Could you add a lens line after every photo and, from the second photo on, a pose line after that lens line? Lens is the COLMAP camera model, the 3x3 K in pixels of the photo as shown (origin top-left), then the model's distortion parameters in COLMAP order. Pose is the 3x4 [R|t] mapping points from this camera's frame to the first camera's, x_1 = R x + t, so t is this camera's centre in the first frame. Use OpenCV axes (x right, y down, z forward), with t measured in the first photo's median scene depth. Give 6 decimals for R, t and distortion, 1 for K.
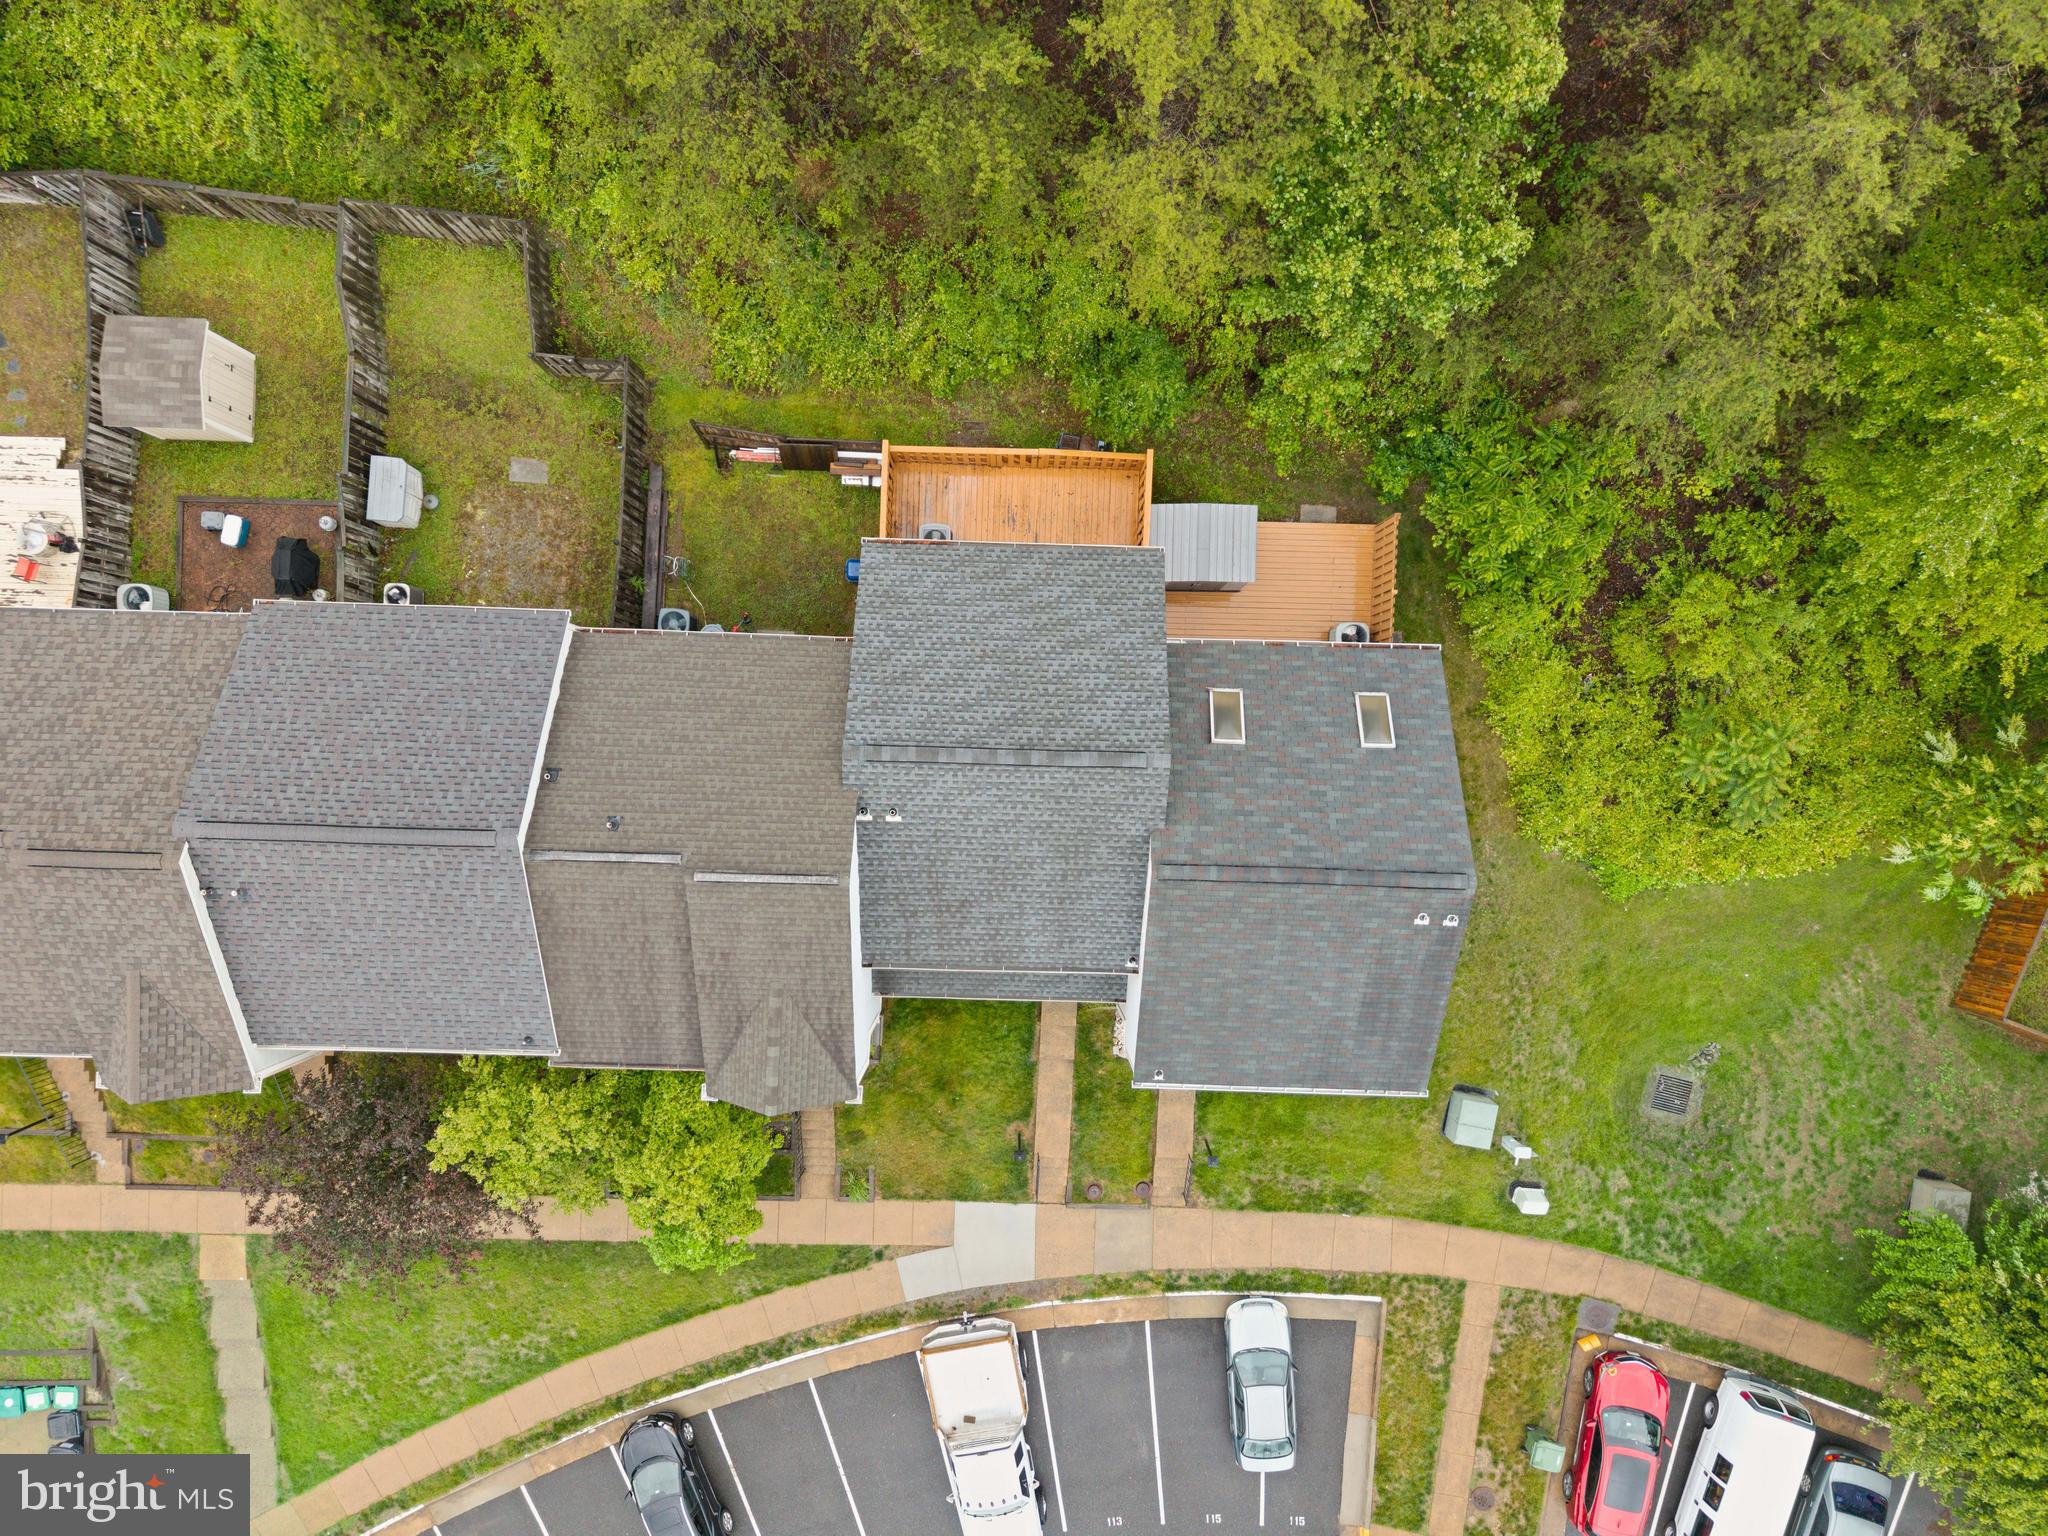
lens RADIAL K [[1382.5, 0, 1029.1], [0, 1382.5, 753.1], [0, 0, 1]] dist [0.001976, -0.008625]
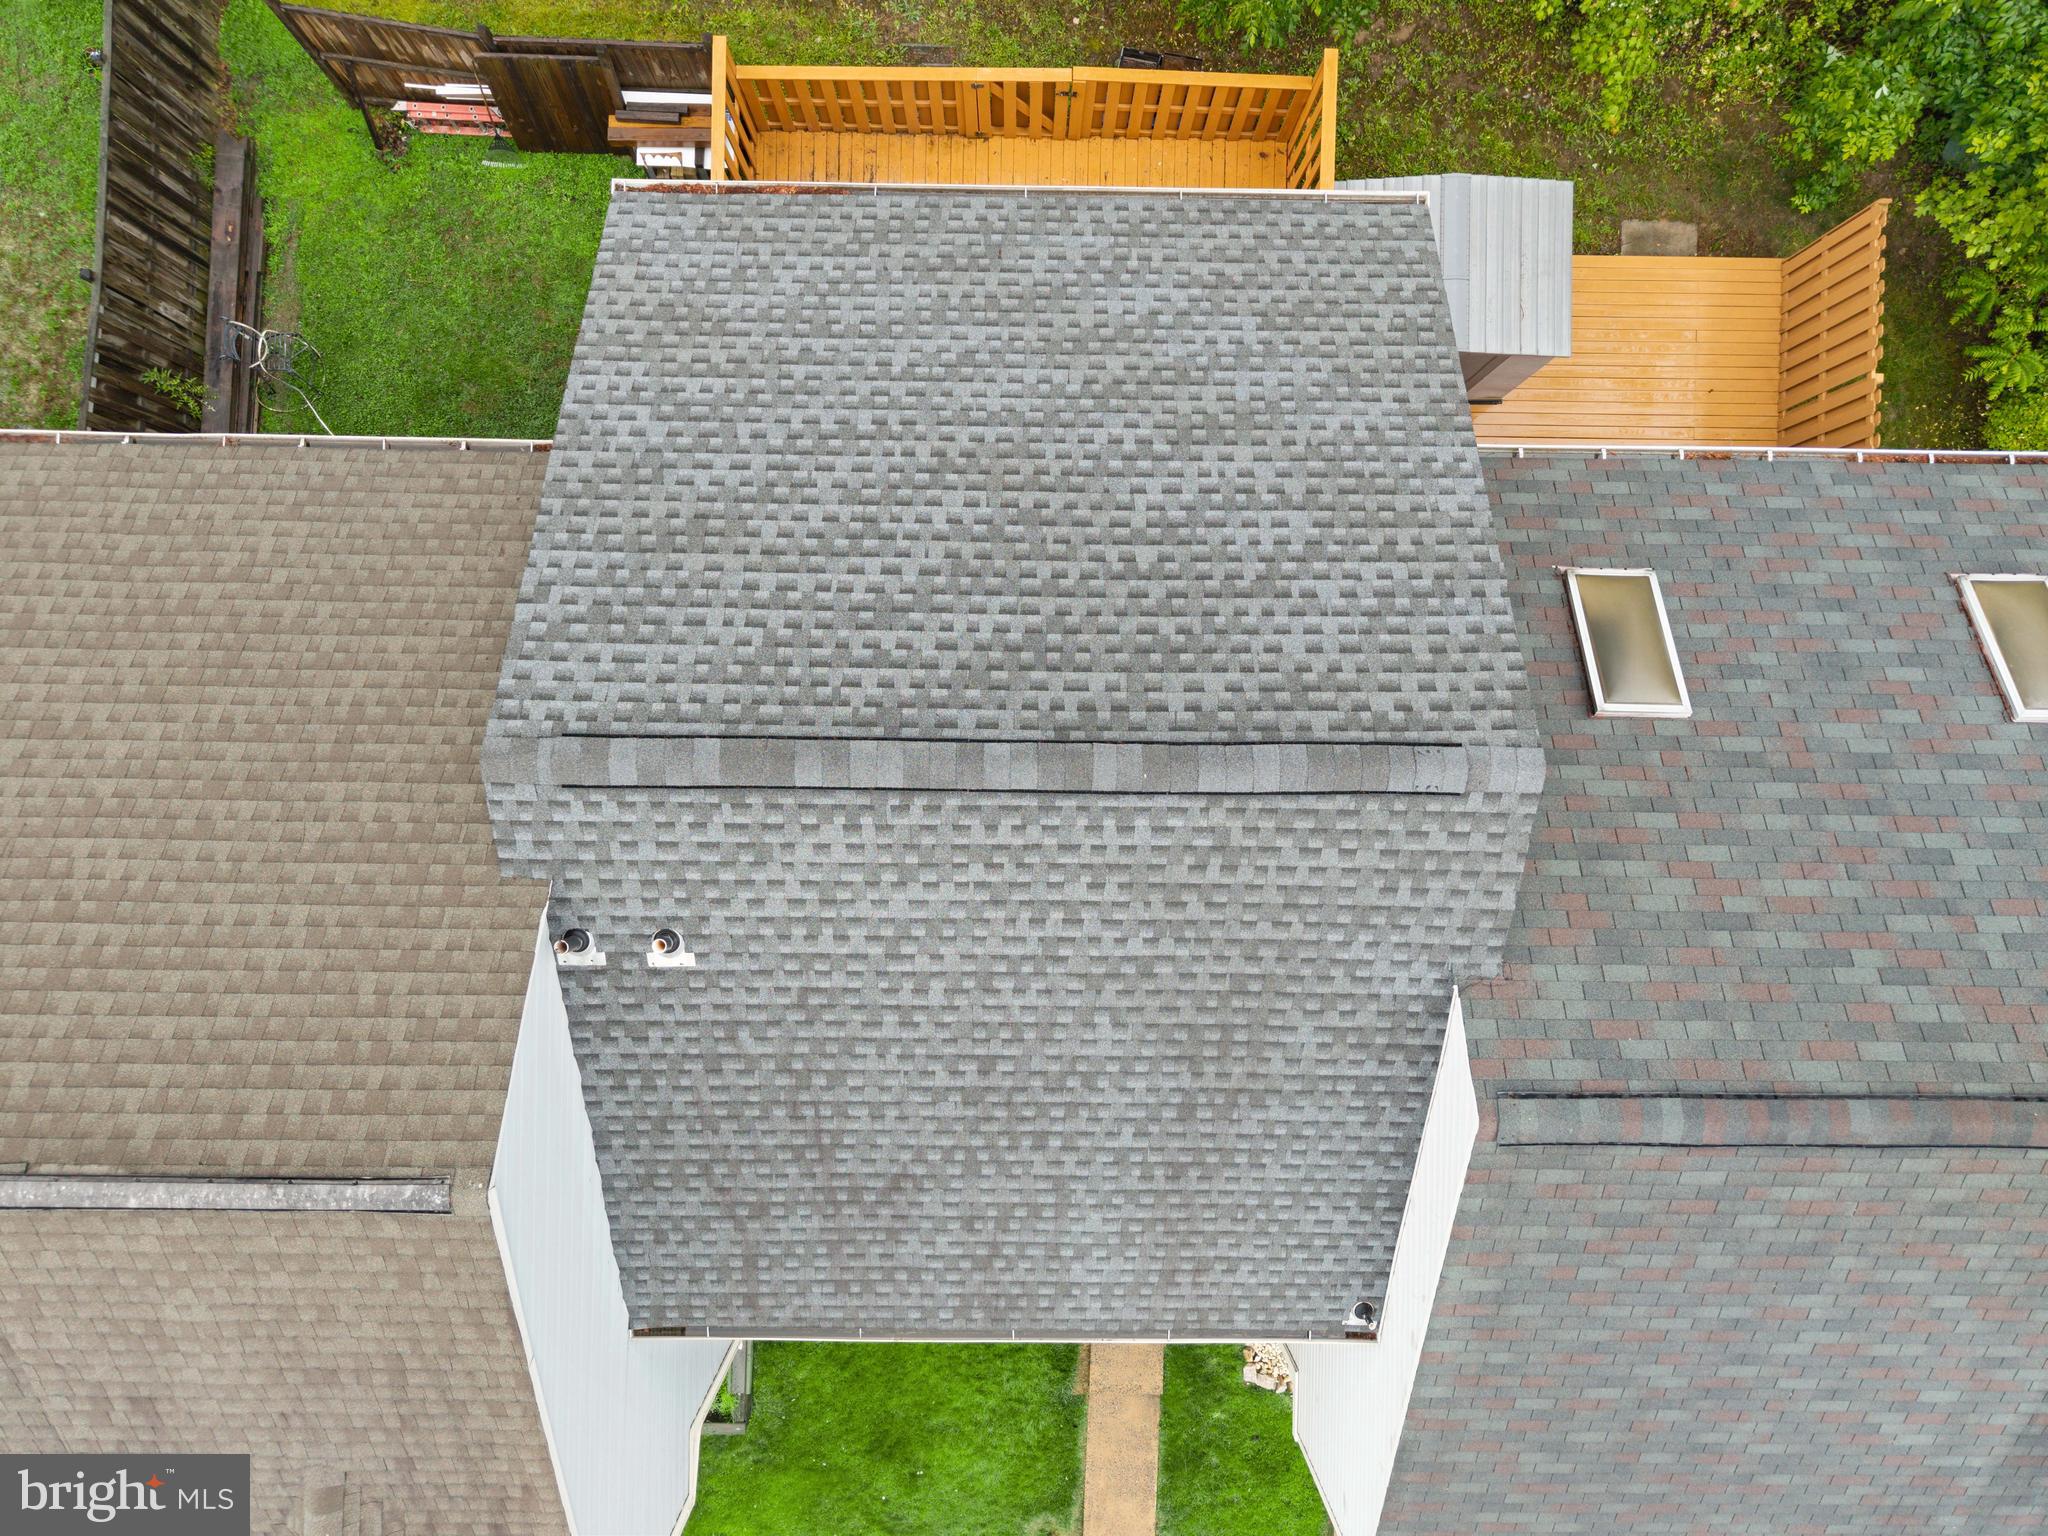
lens RADIAL K [[1382.5, 0, 1029.1], [0, 1382.5, 753.1], [0, 0, 1]] dist [0.001976, -0.008625]
pose [[0.999861, -0.016666, 0.000048, -0.012395], [0.016667, 0.999860, -0.001375, 0.000326], [-0.000025, 0.001375, 0.999999, 0.660883]]
